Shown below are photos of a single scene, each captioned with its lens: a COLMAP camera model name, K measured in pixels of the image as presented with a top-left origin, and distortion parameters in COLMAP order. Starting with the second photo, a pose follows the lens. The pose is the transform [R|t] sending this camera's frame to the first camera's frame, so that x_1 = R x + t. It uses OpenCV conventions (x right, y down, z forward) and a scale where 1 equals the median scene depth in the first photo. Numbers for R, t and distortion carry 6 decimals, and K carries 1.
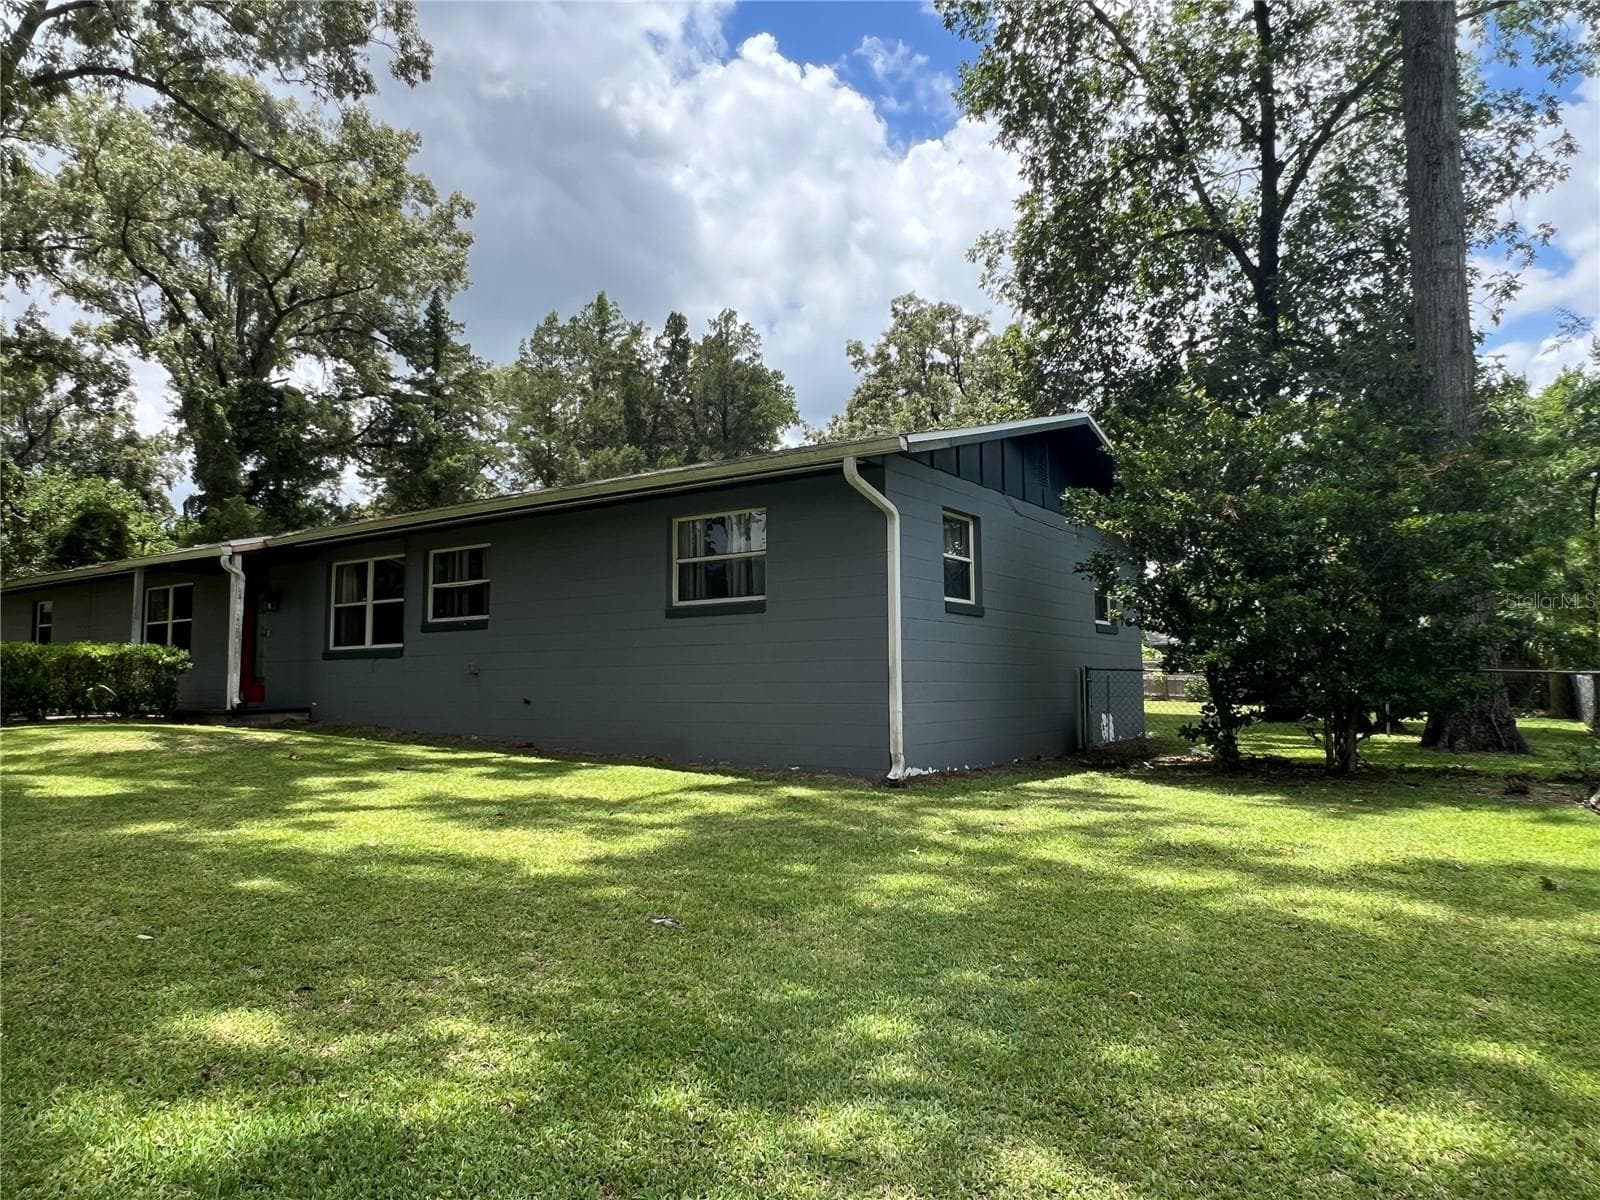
lens RADIAL K [[1185.6, 0, 878.0], [0, 1185.6, 604.1], [0, 0, 1]] dist [0.000775, -0.005876]
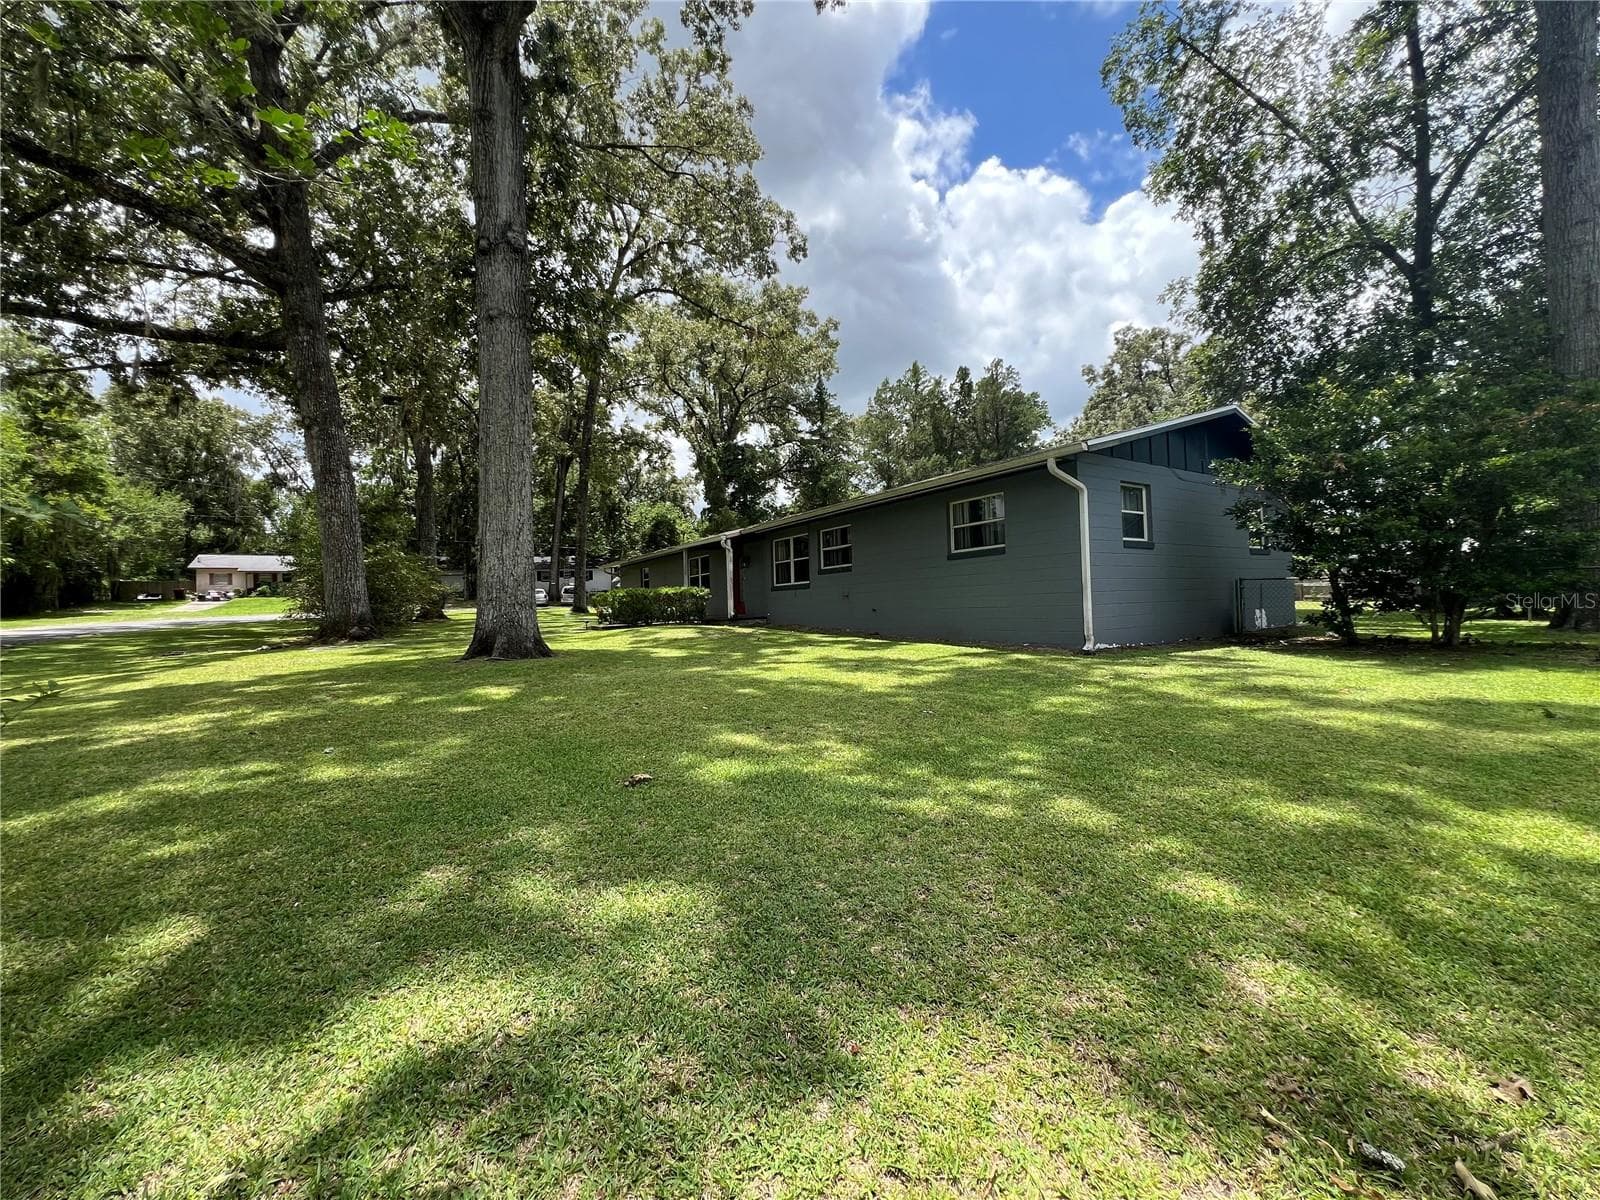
lens RADIAL K [[1185.6, 0, 878.0], [0, 1185.6, 604.1], [0, 0, 1]] dist [0.000775, -0.005876]
pose [[0.933376, -0.036500, -0.357040, 0.300649], [0.056124, 0.997420, 0.044756, -0.006782], [0.354485, -0.061813, 0.933016, -0.581751]]
